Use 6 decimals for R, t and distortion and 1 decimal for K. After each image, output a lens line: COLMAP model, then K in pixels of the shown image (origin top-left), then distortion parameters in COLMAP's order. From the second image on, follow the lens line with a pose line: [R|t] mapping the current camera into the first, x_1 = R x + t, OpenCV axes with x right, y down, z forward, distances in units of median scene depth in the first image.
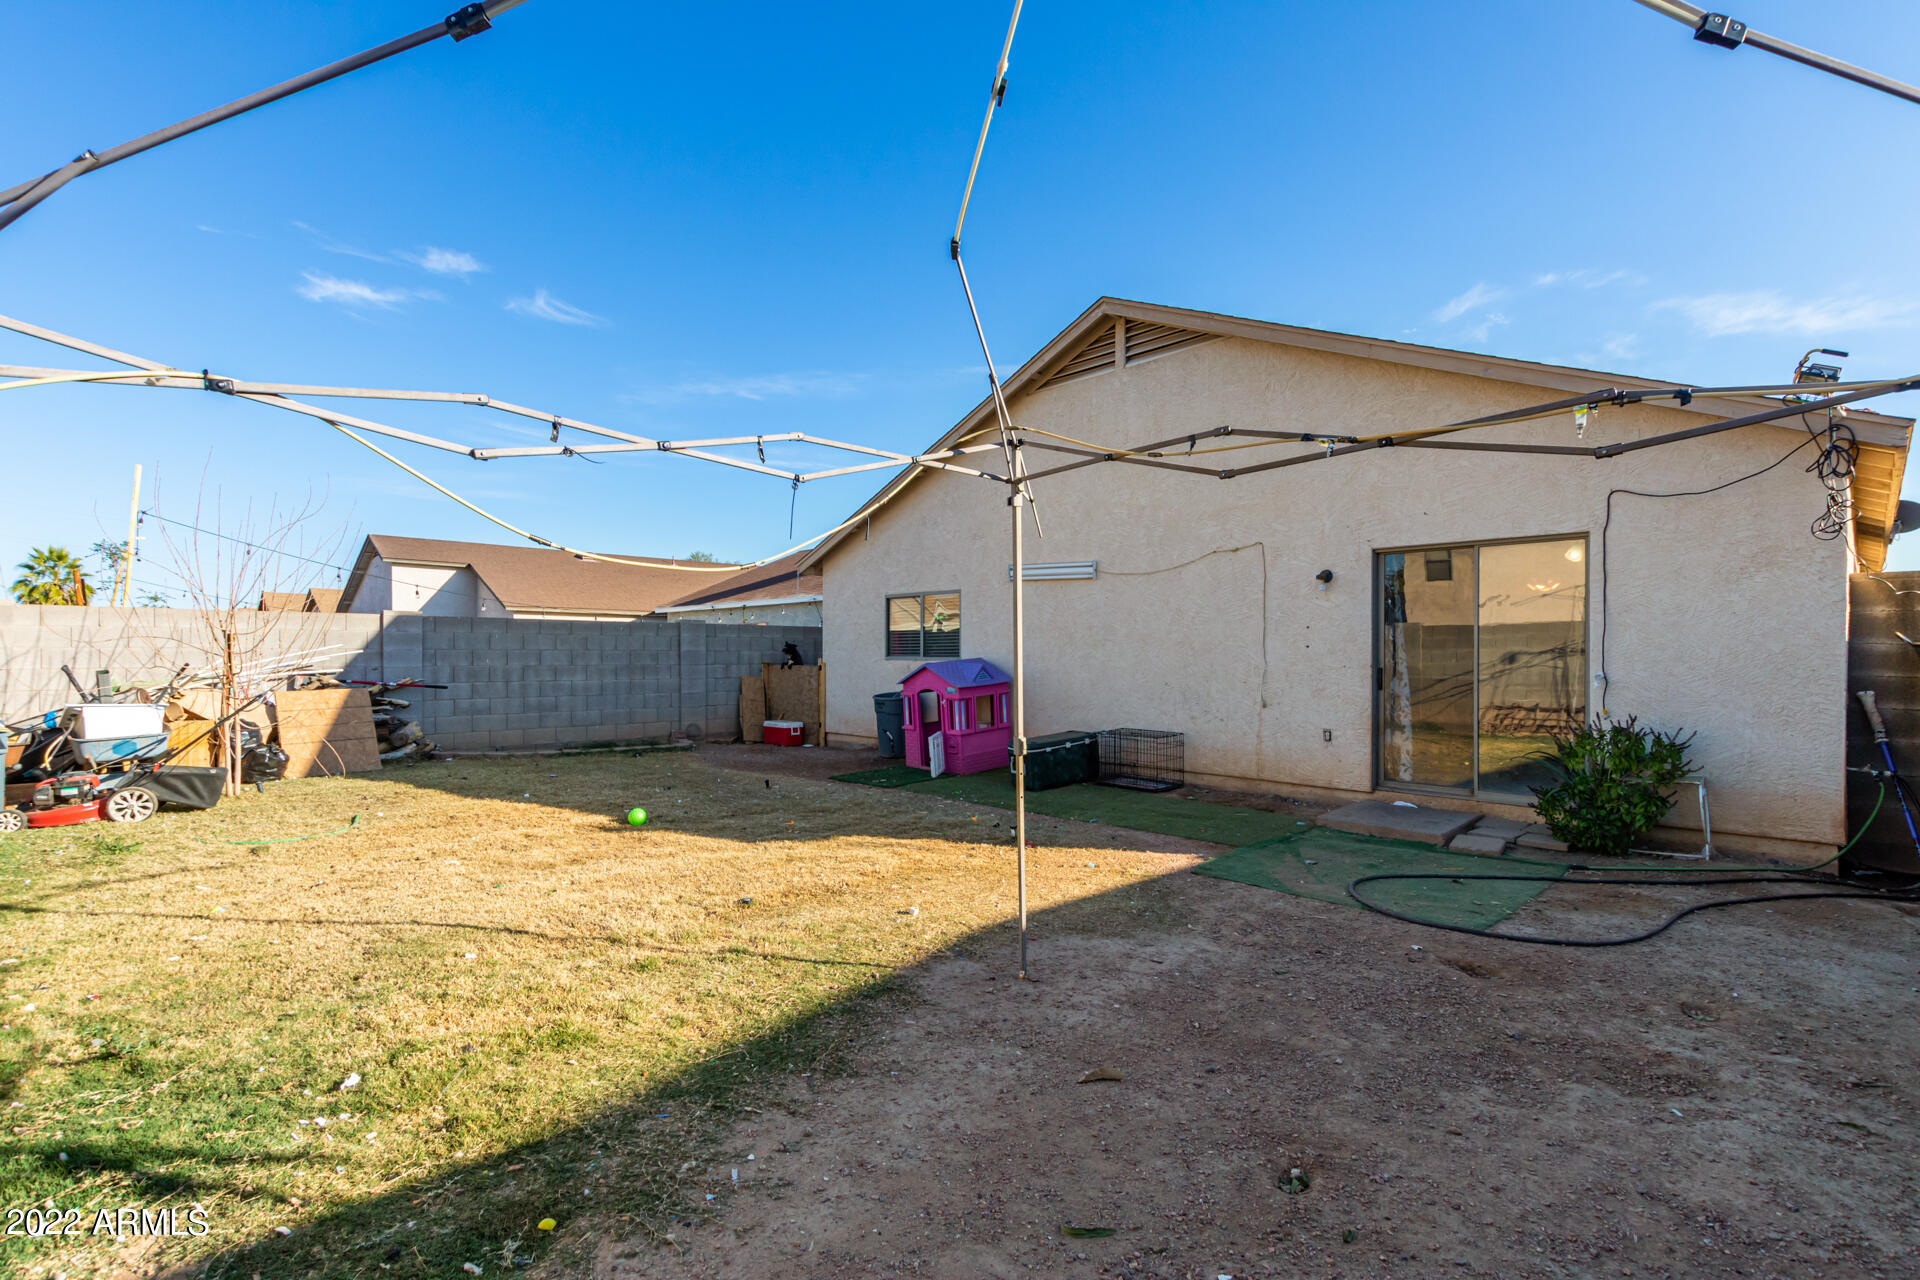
lens RADIAL K [[863.3, 0, 963.2], [0, 863.3, 655.4], [0, 0, 1]] dist [-0.012186, -0.000630]
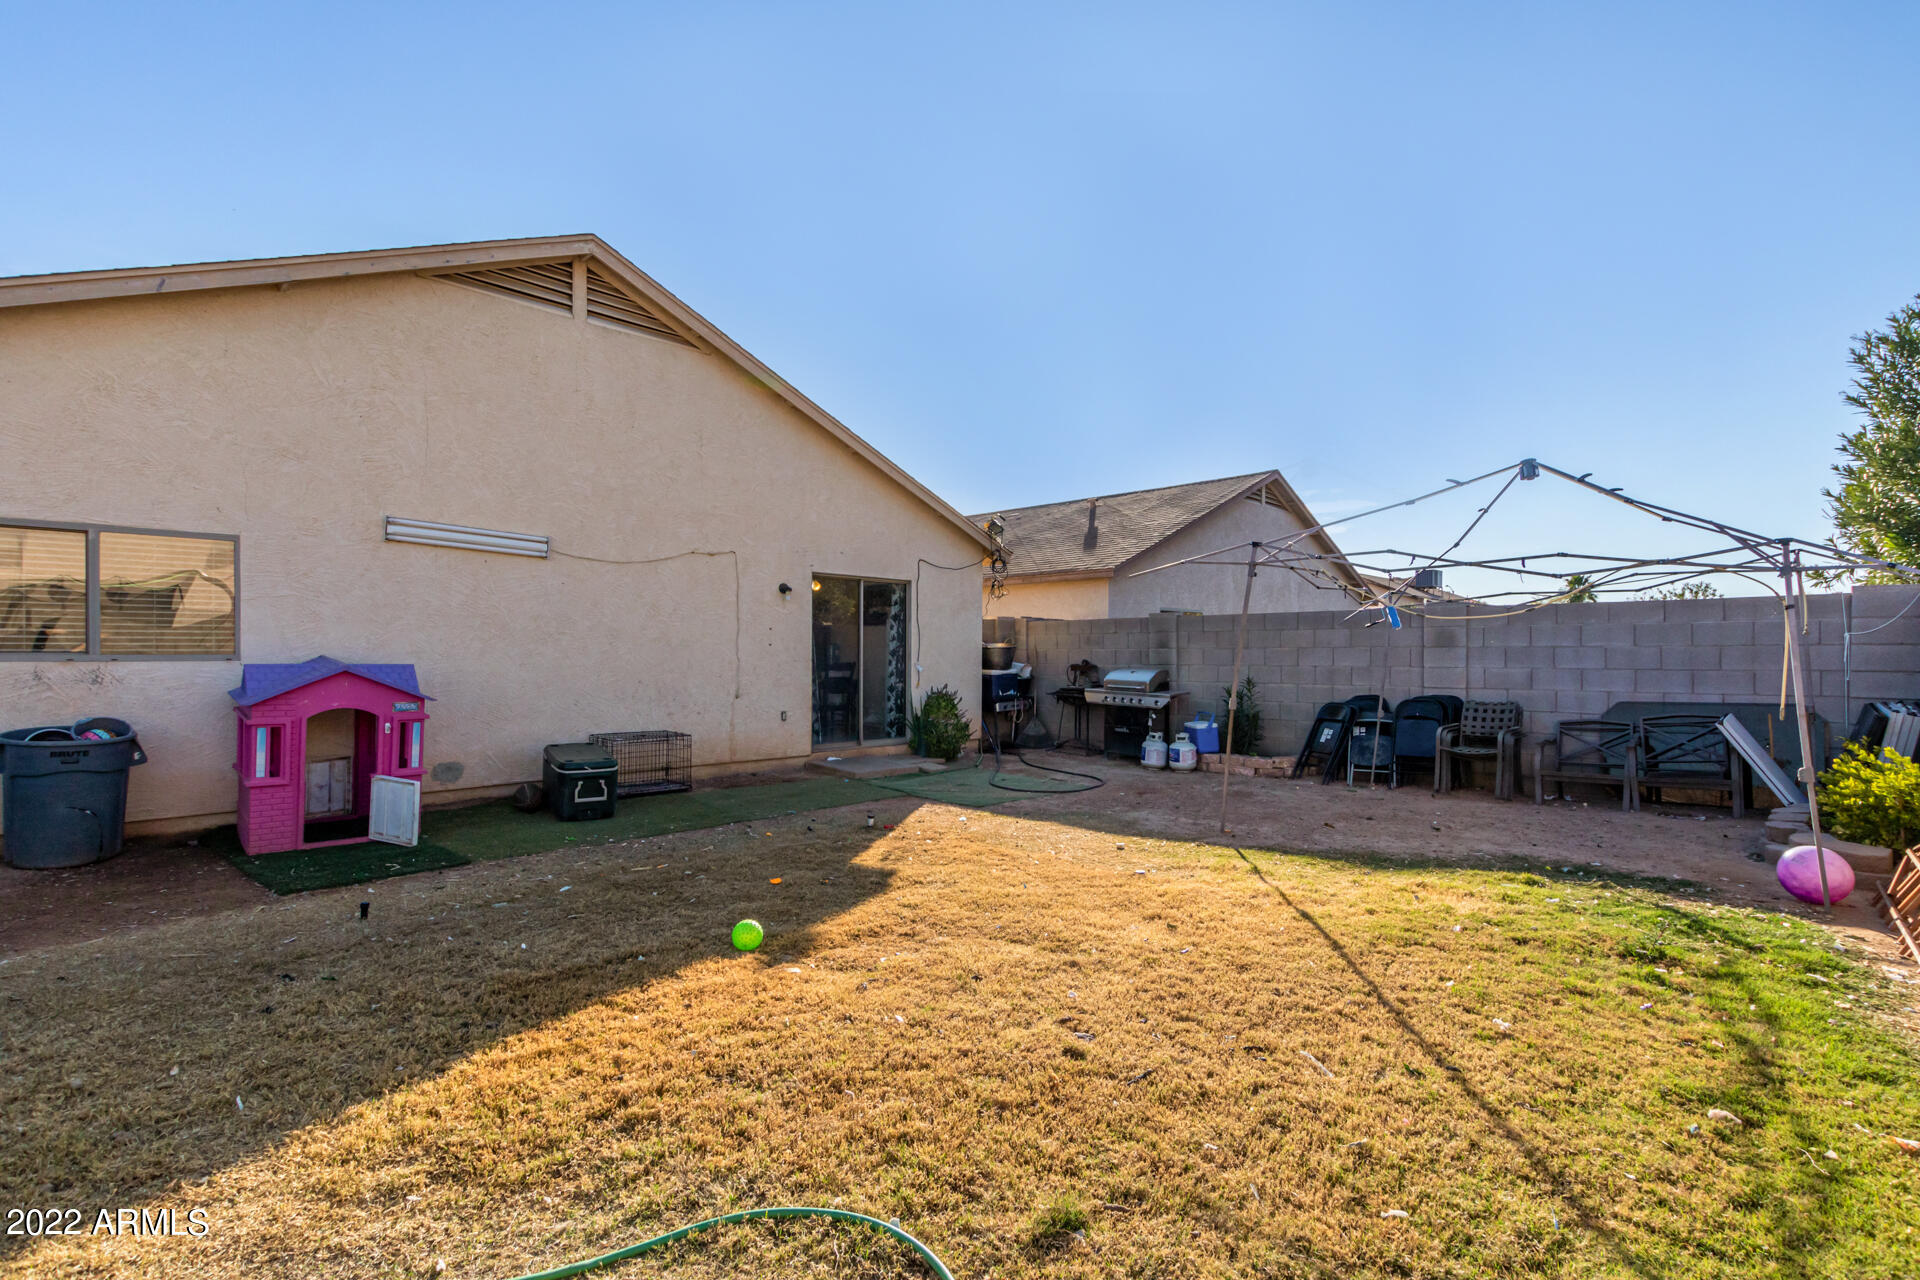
lens RADIAL K [[863.3, 0, 963.2], [0, 863.3, 655.4], [0, 0, 1]] dist [-0.012186, -0.000630]
pose [[-0.012466, -0.000508, 0.999922, -0.759042], [0.000476, 1.000000, 0.000514, 0.003964], [-0.999922, 0.000482, -0.012466, 0.691181]]
